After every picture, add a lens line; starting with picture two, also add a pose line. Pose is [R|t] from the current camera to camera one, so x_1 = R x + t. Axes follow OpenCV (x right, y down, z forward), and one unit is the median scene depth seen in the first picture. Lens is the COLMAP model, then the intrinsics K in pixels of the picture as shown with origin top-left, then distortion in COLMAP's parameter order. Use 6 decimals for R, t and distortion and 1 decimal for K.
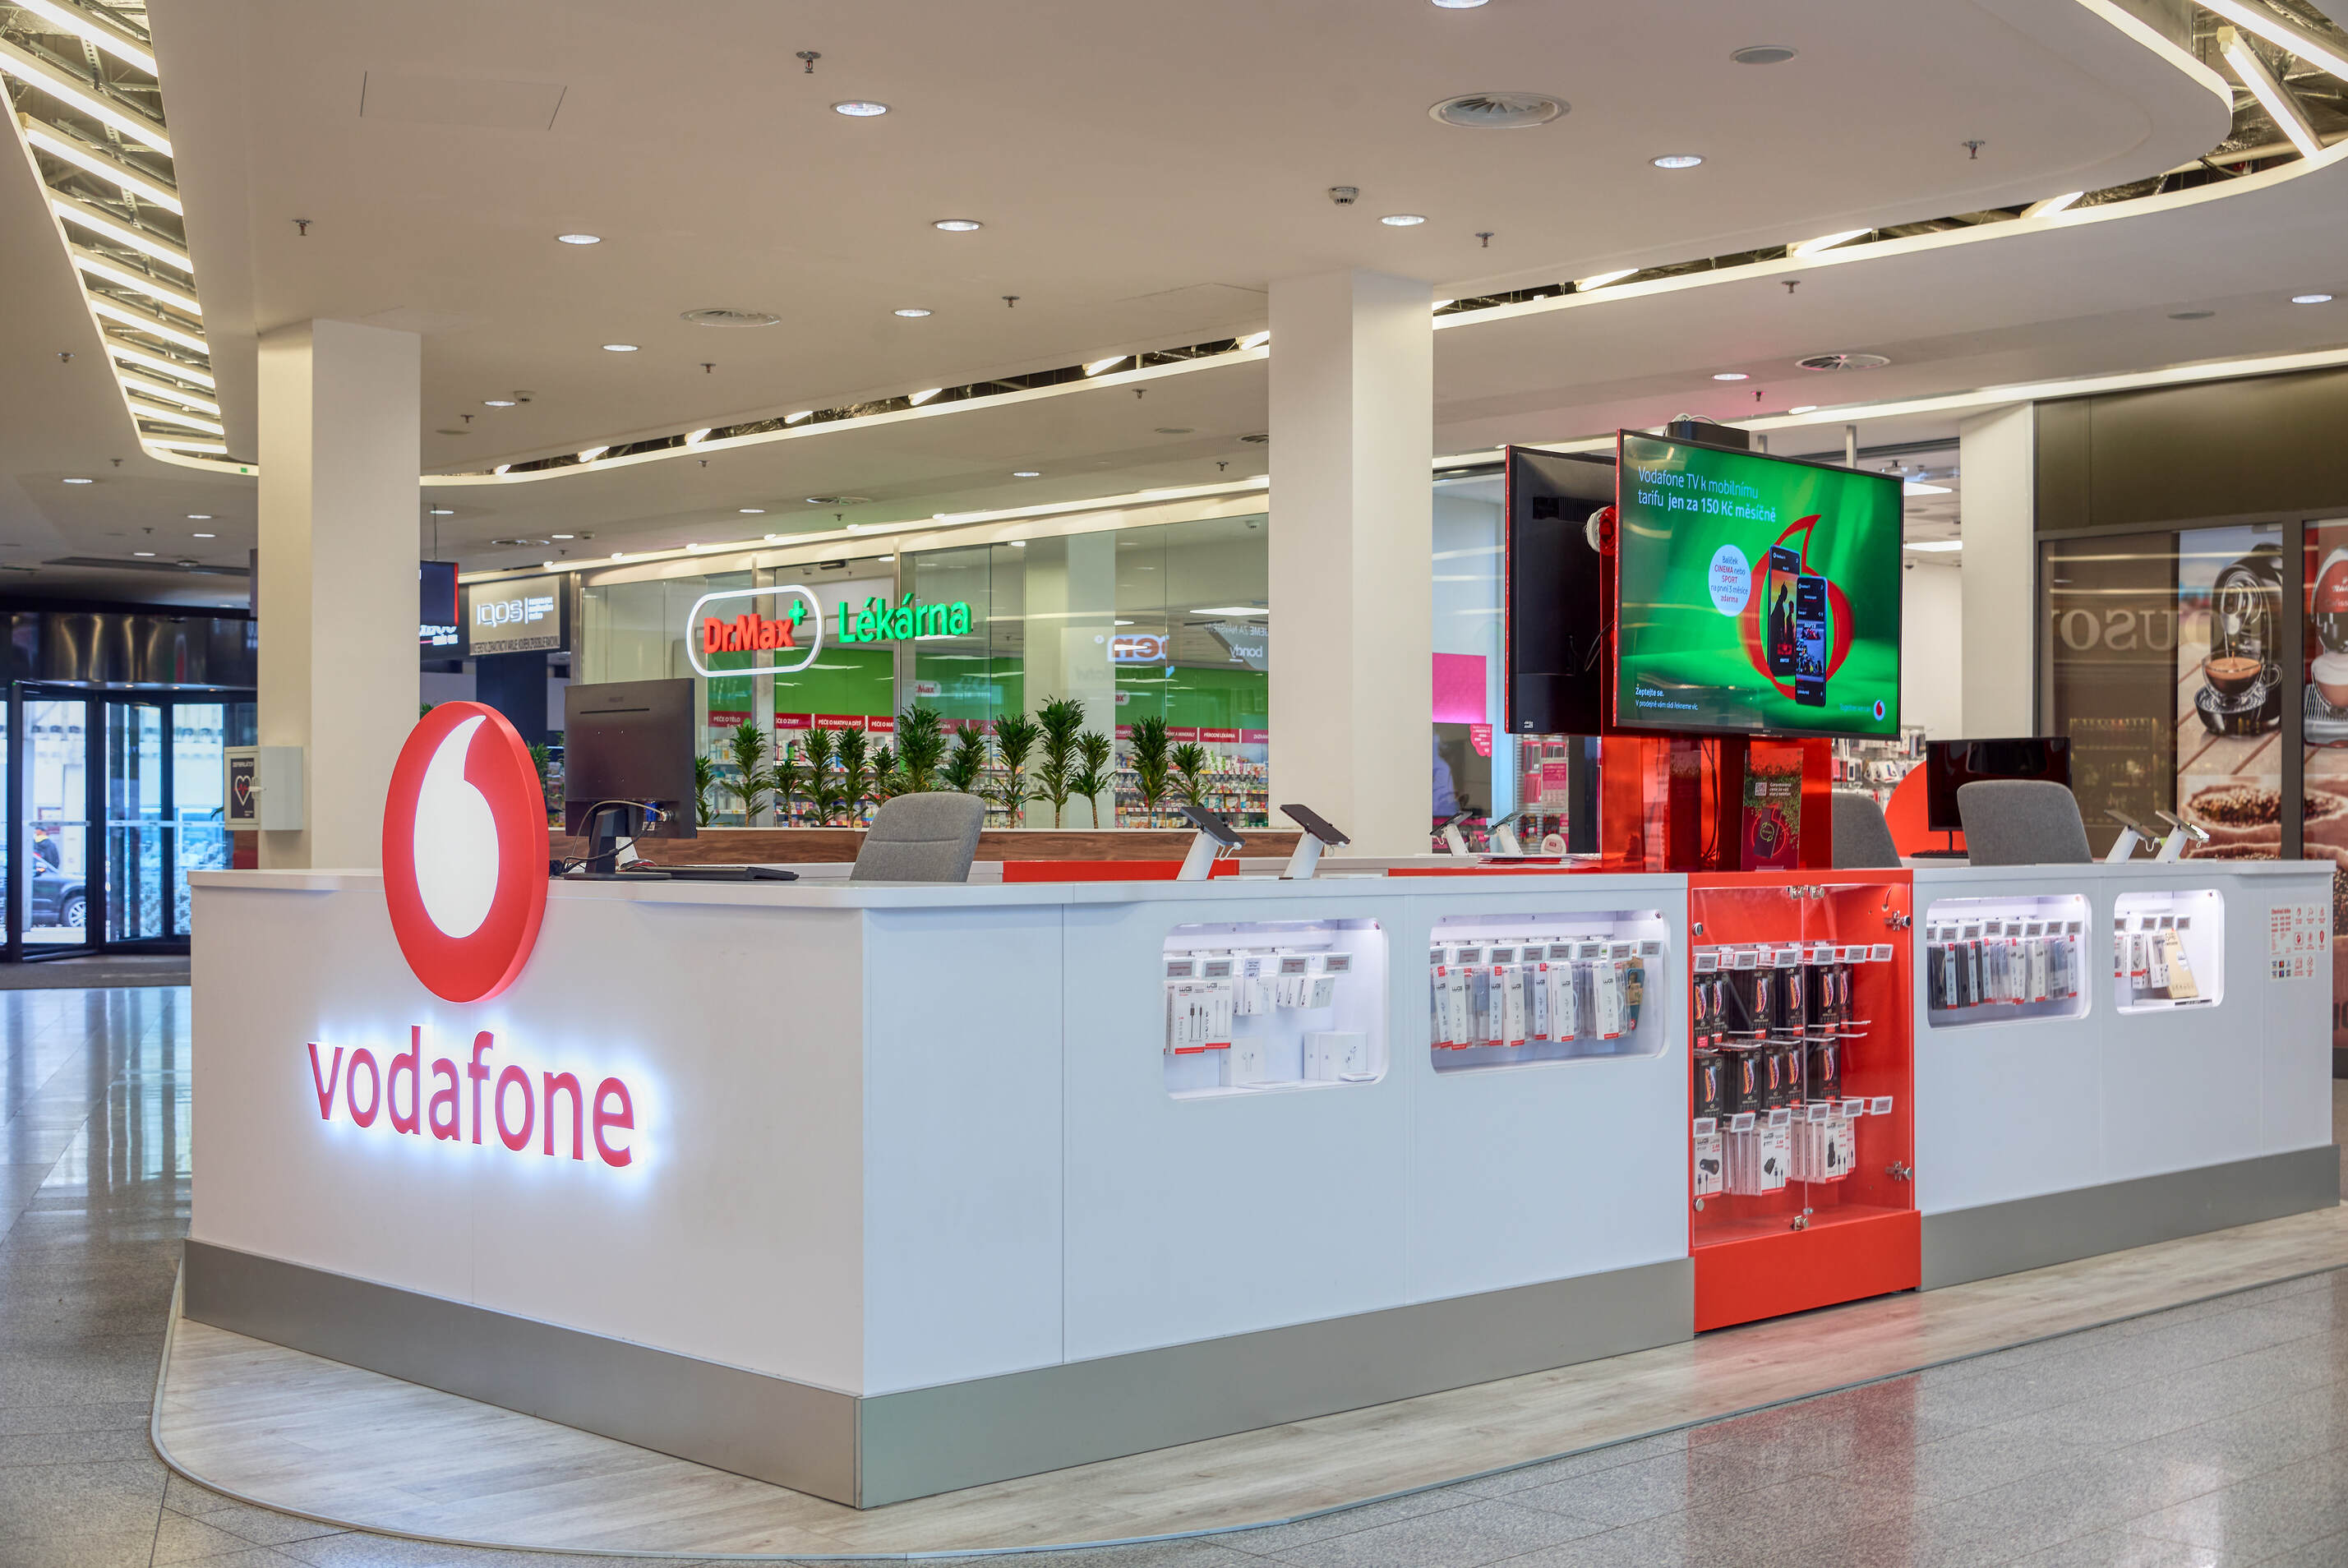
lens RADIAL K [[2946.8, 0, 1244.0], [0, 2946.8, 832.0], [0, 0, 1]] dist [-0.068206, 0.000773]
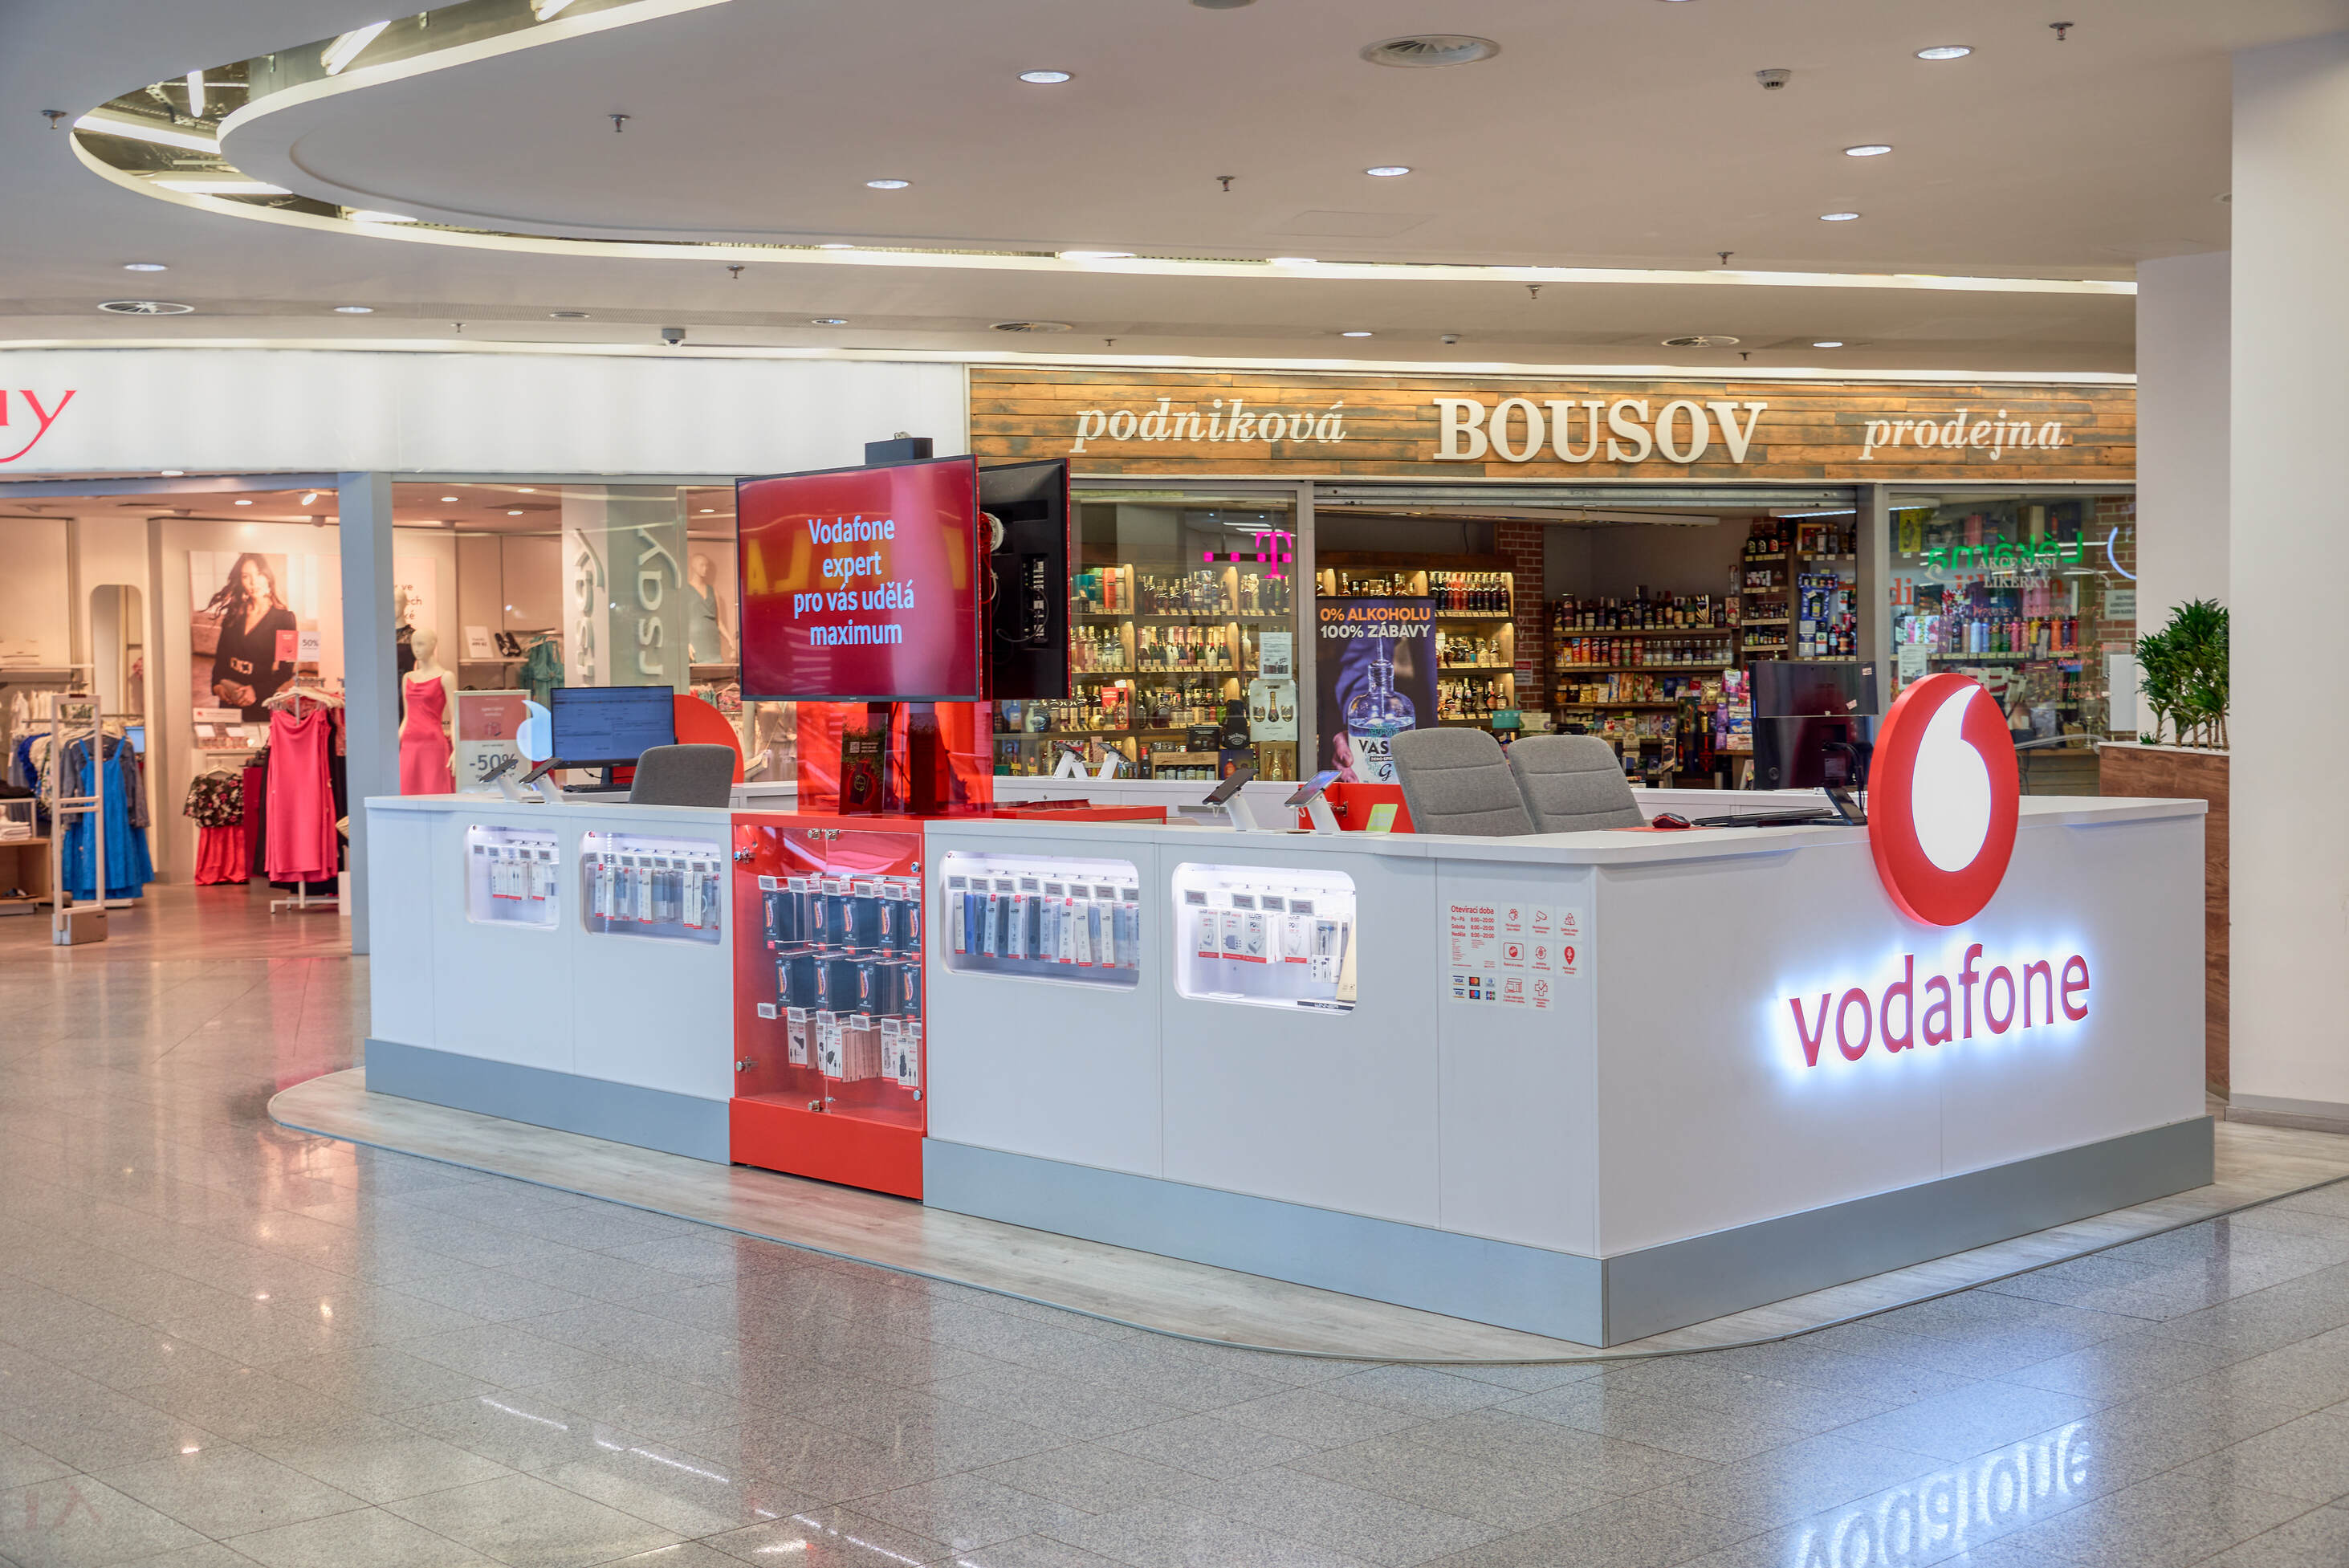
lens RADIAL K [[2750.7, 0, 1174.5], [0, 2750.7, 784.0], [0, 0, 1]] dist [0.048132, -0.028829]
pose [[-0.030941, 0.029504, -0.999086, 1.279016], [0.007392, 0.999544, 0.029289, -0.031120], [0.999494, -0.006479, -0.031145, 1.150903]]
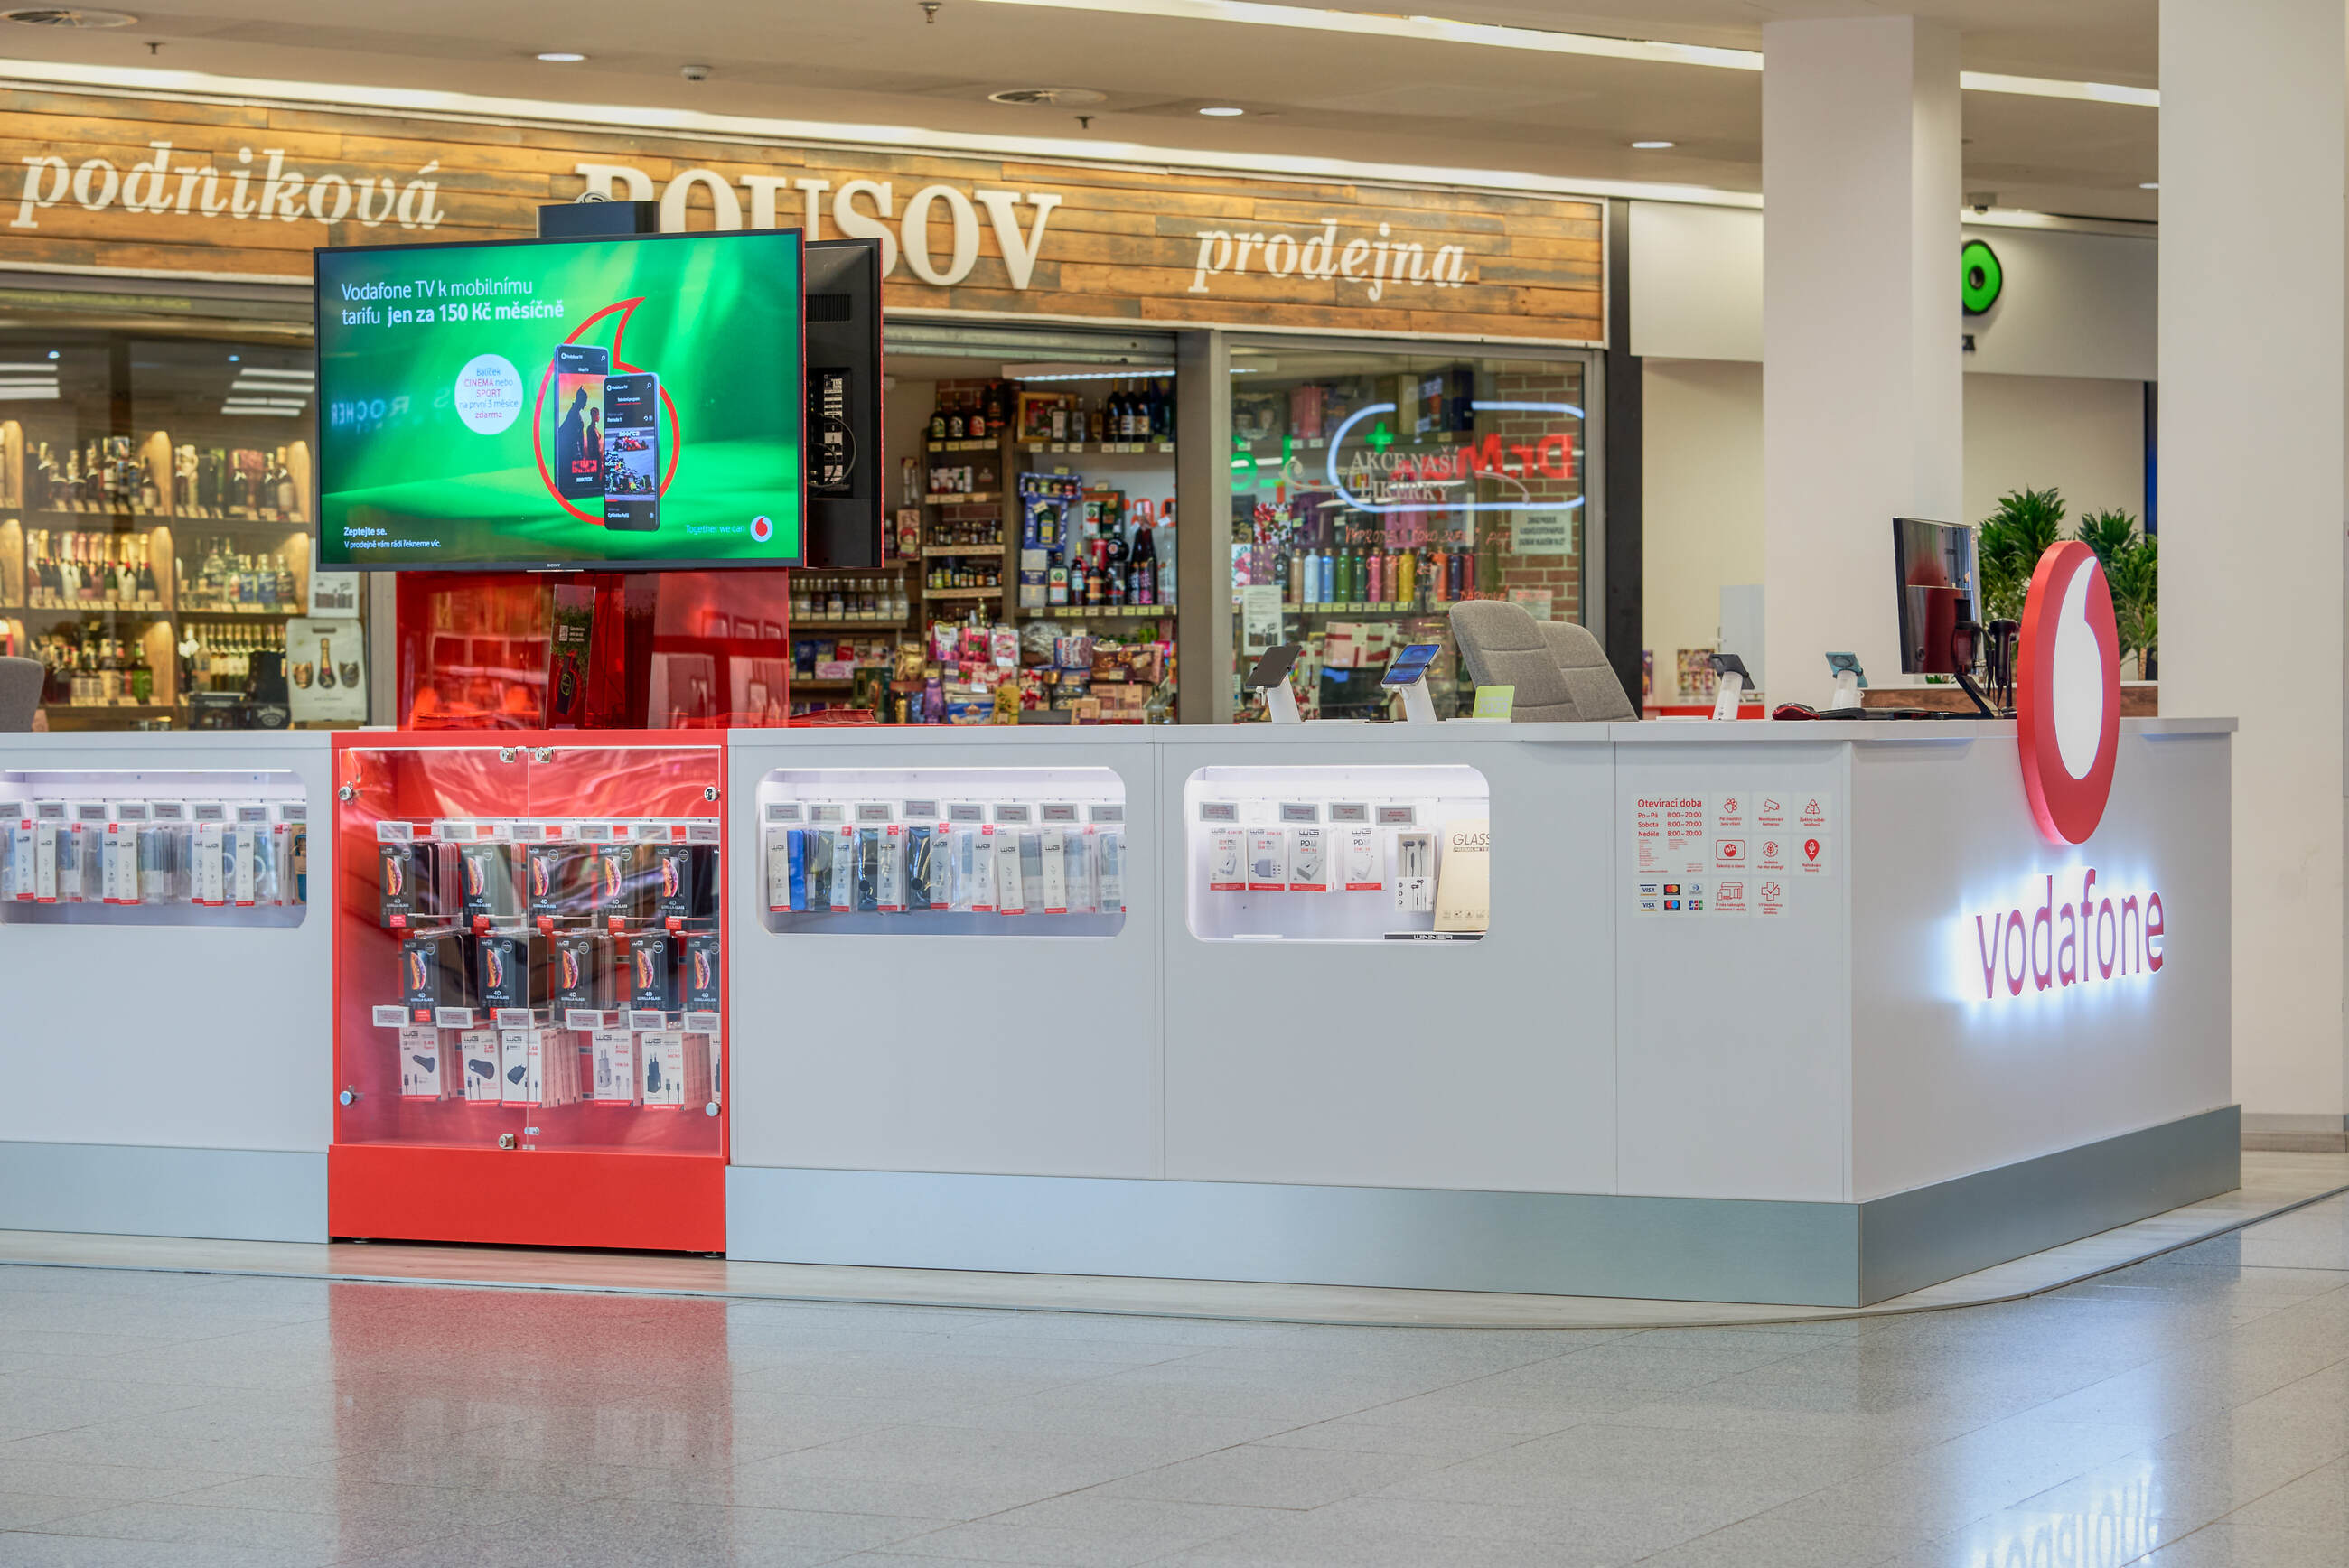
lens RADIAL K [[5452.7, 0, 1174.5], [0, 5452.7, 784.0], [0, 0, 1]] dist [0.017784, -0.063159]
pose [[0.341306, 0.003639, -0.939945, 1.694566], [0.001601, 0.999989, 0.004453, 0.021737], [0.939951, -0.003025, 0.341297, 0.623108]]
